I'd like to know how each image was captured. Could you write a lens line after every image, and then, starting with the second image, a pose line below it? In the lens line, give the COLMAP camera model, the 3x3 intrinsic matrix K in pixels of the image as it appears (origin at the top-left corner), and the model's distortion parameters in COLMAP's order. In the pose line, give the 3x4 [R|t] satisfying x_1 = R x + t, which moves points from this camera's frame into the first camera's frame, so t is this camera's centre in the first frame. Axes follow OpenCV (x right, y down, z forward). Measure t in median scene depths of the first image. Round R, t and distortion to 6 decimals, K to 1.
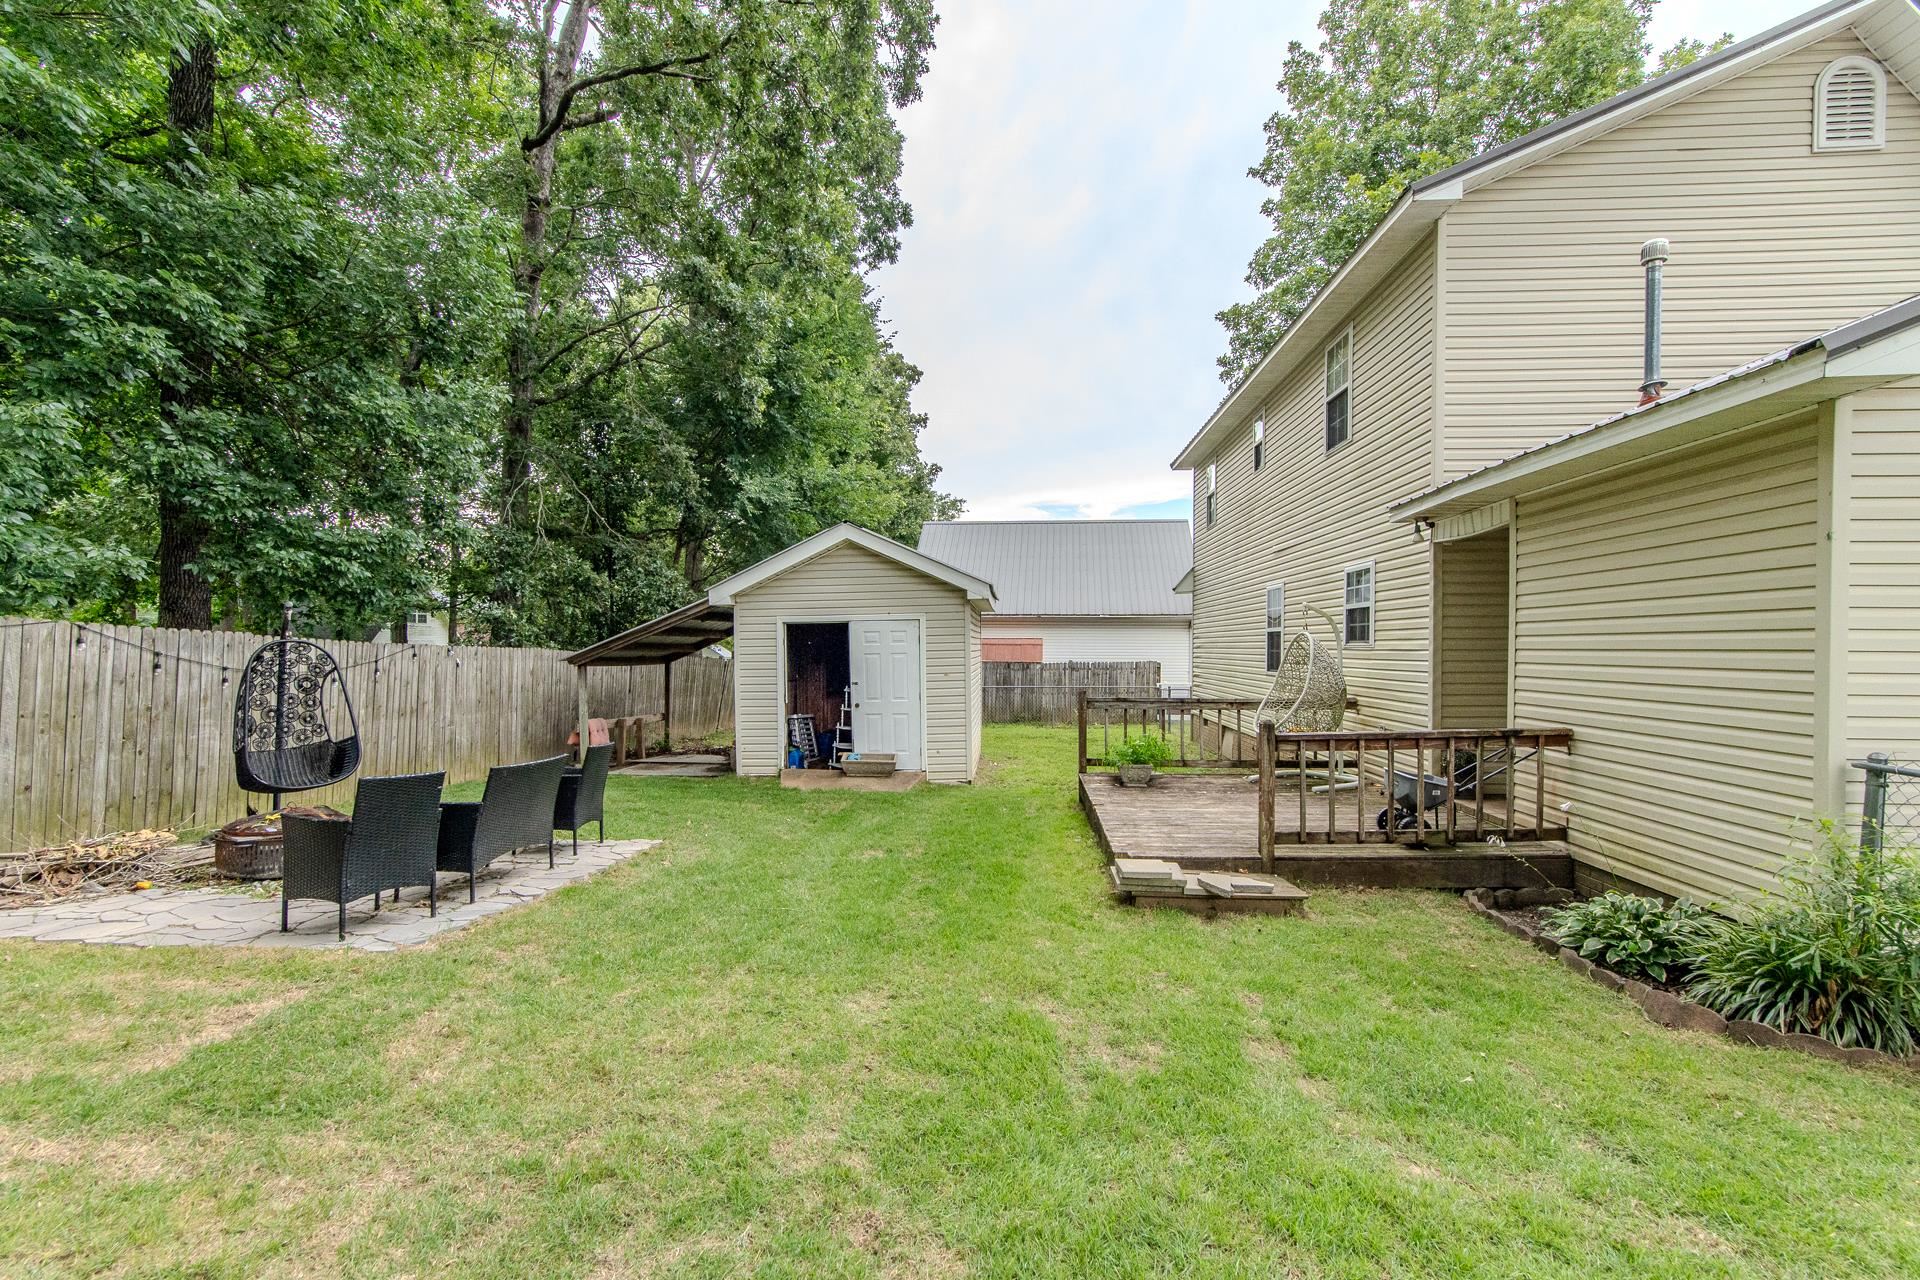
lens RADIAL K [[848.4, 0, 973.9], [0, 848.4, 642.2], [0, 0, 1]] dist [0.002736, 0.000918]
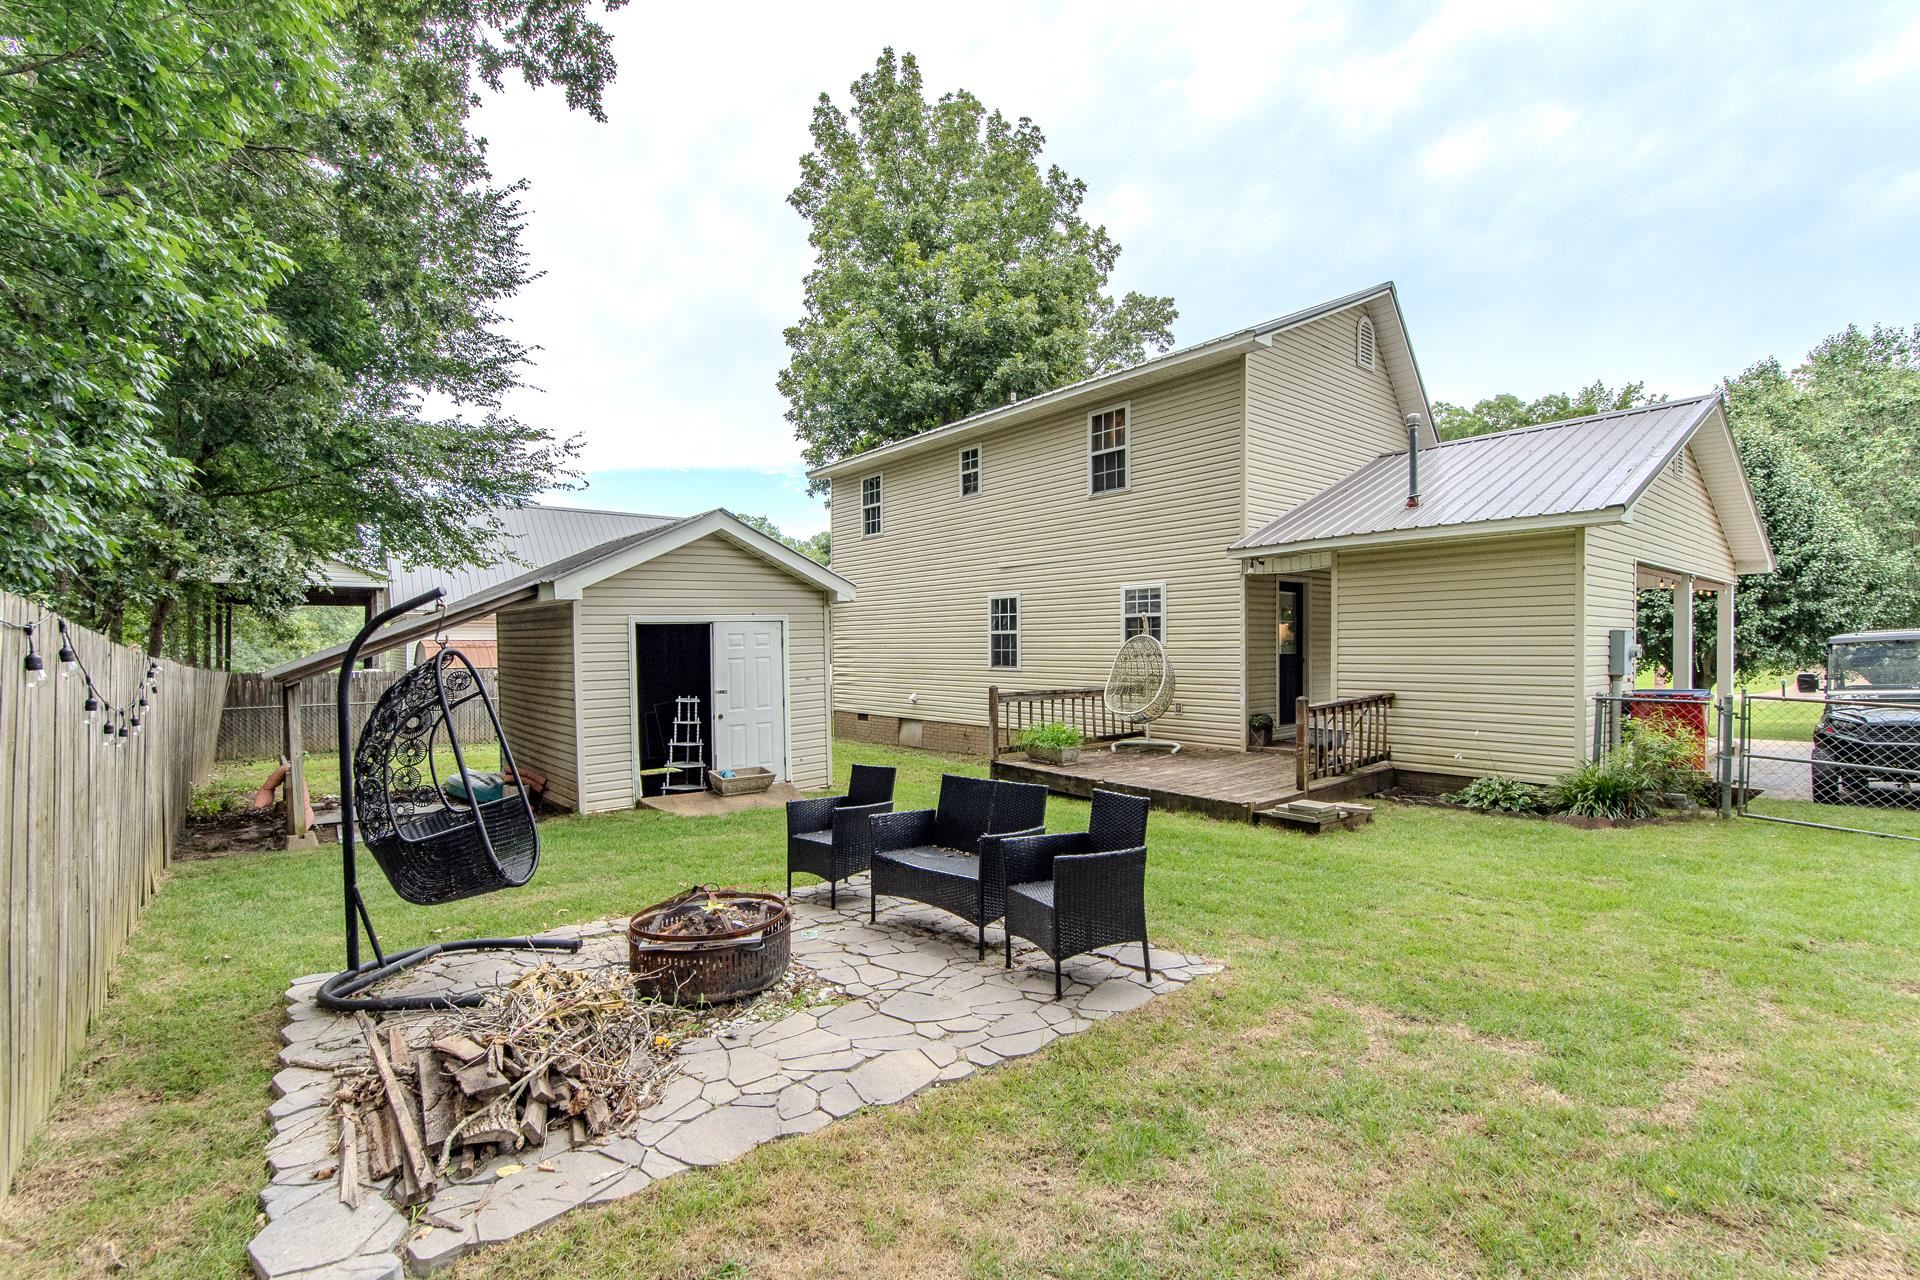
lens RADIAL K [[848.4, 0, 956.3], [0, 848.4, 644.1], [0, 0, 1]] dist [0.002736, 0.000918]
pose [[0.740223, -0.008540, 0.672308, -0.552695], [0.006048, 0.999963, 0.006043, -0.005748], [-0.672335, -0.000407, 0.740247, 0.172549]]
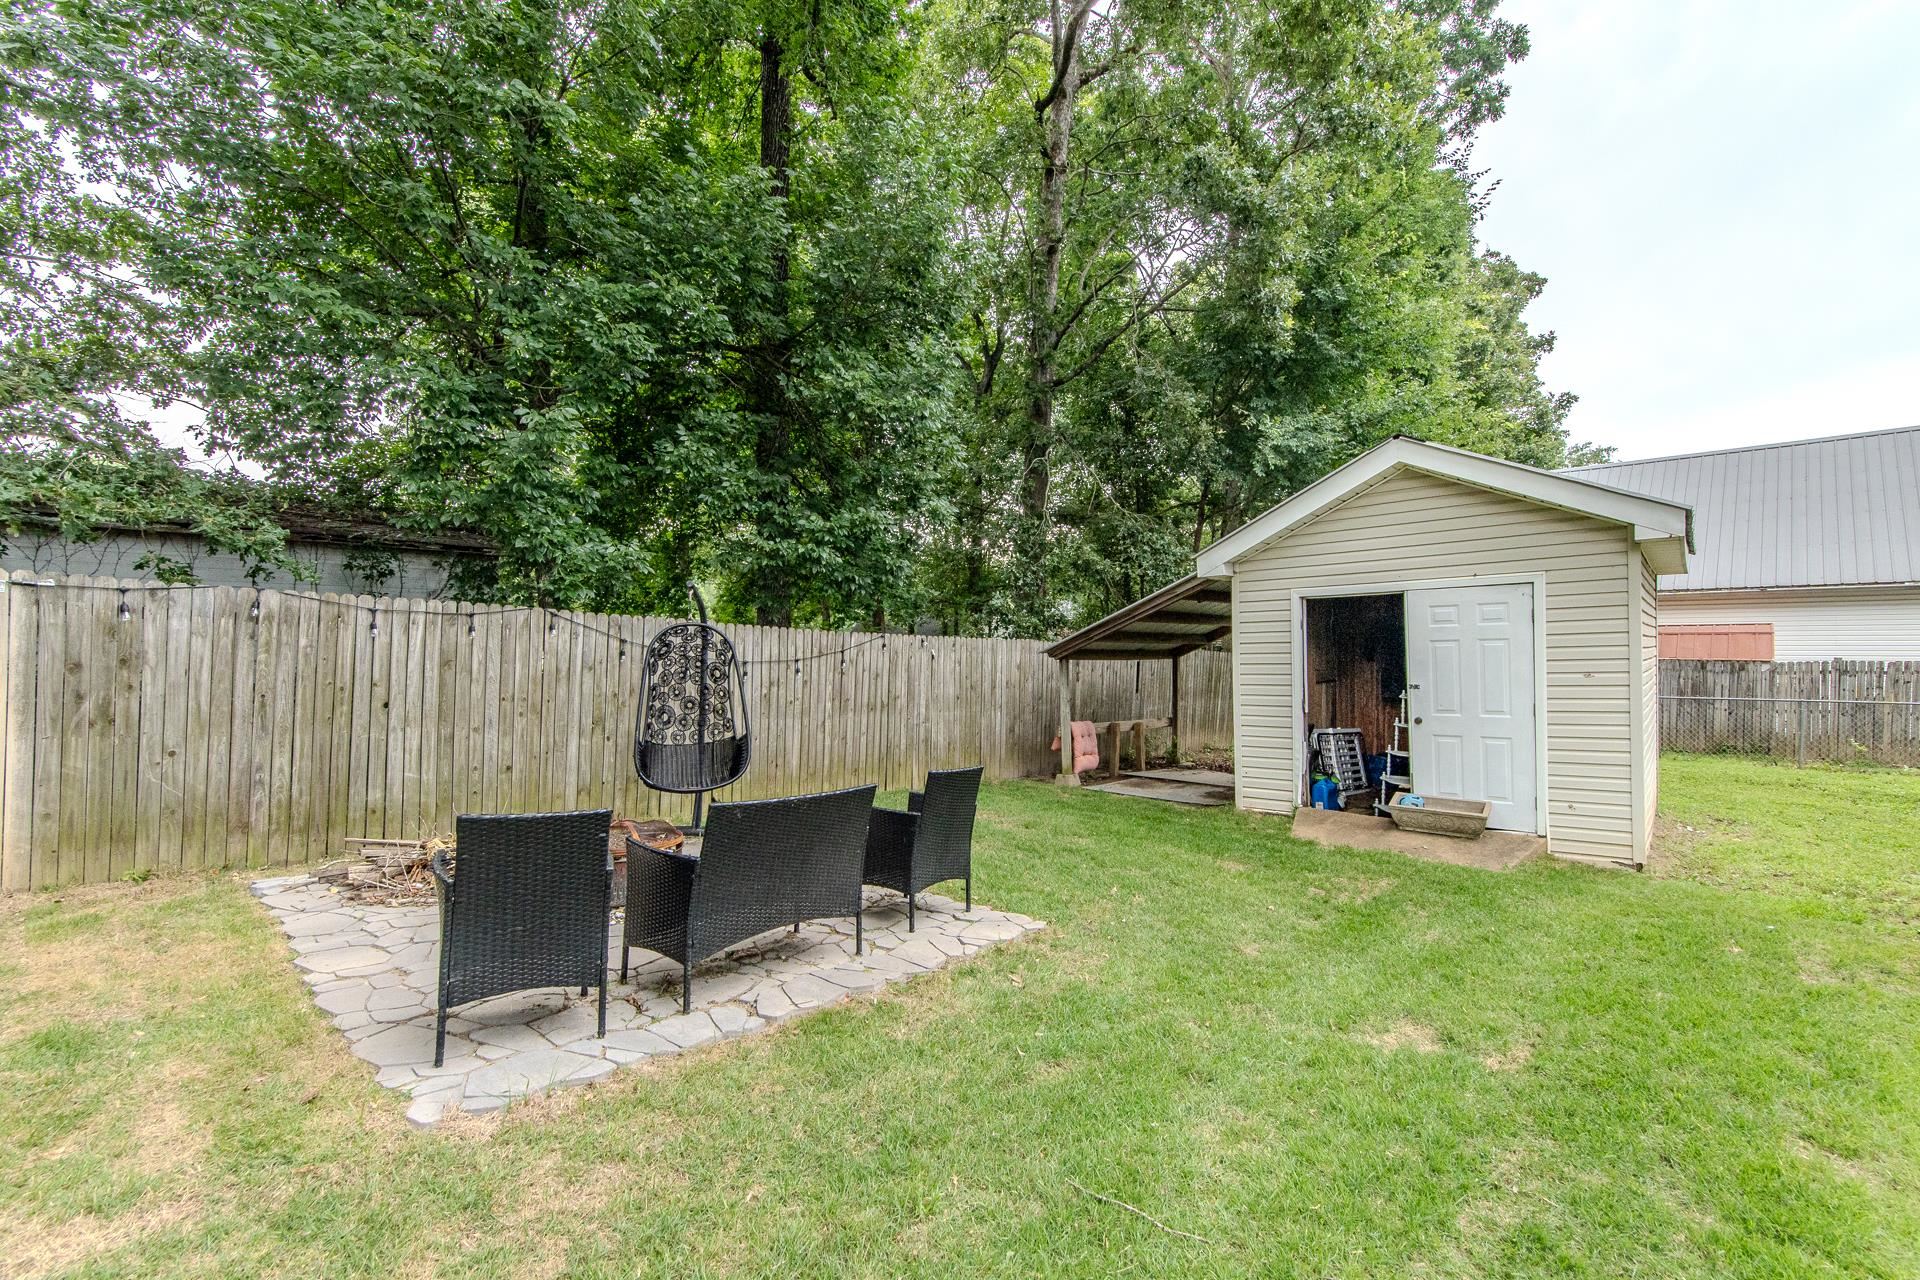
lens RADIAL K [[848.4, 0, 977.7], [0, 848.4, 655.5], [0, 0, 1]] dist [0.002736, 0.000918]
pose [[0.794829, -0.000205, -0.606834, -0.011807], [0.009028, 0.999893, 0.011487, 0.014198], [0.606767, -0.014608, 0.794746, 0.282714]]
